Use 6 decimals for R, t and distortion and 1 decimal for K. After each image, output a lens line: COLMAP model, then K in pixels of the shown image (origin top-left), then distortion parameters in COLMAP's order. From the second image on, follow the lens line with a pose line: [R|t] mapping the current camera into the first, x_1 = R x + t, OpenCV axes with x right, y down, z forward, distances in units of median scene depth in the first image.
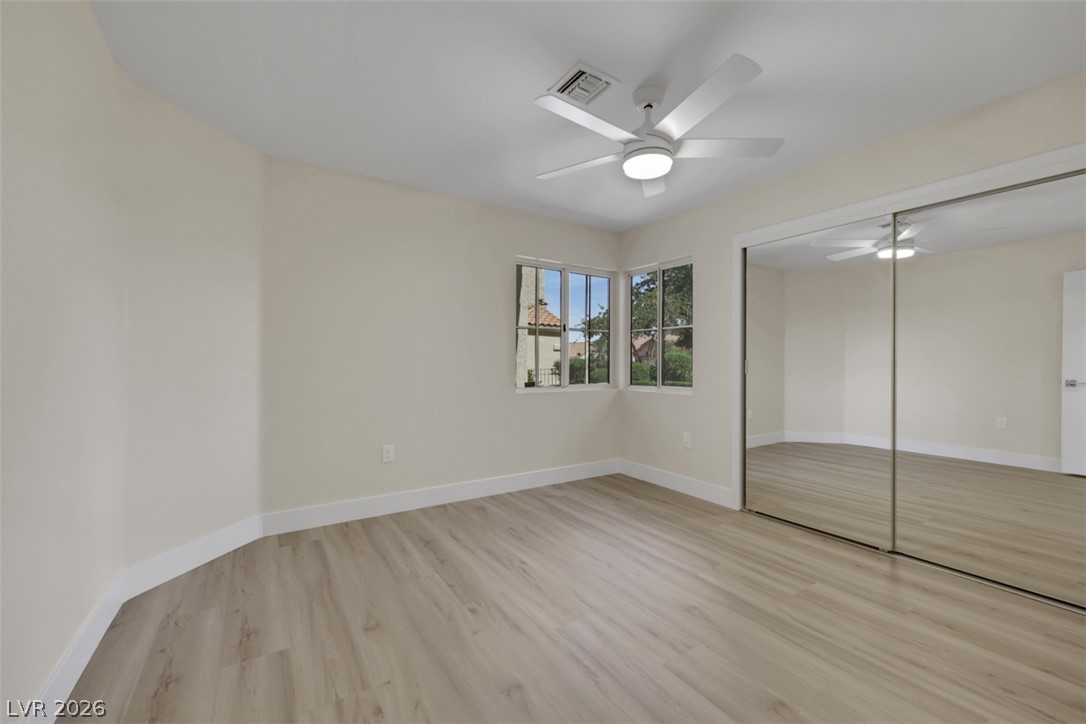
lens RADIAL K [[439.0, 0, 541.0], [0, 439.0, 362.8], [0, 0, 1]] dist [-0.003557, -0.000304]
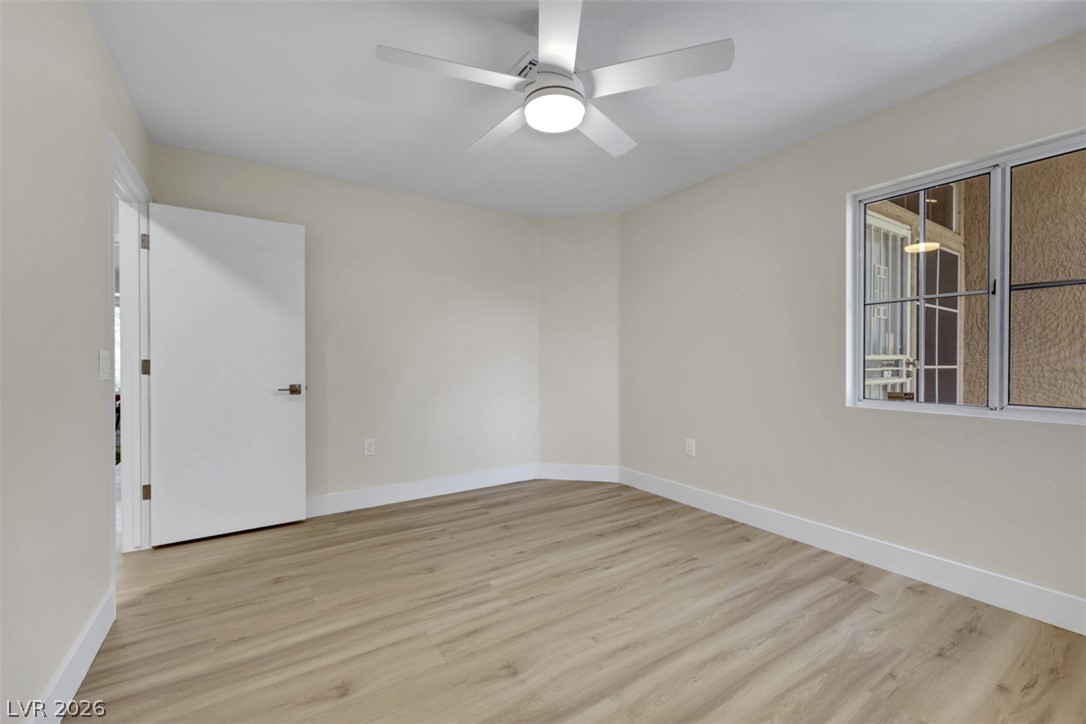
lens RADIAL K [[439.0, 0, 541.6], [0, 439.0, 361.4], [0, 0, 1]] dist [-0.003557, -0.000304]
pose [[0.014096, 0.000087, -0.999901, 0.802400], [0.000571, 1.000000, 0.000095, 0.003174], [0.999900, -0.000572, 0.014096, 0.737454]]
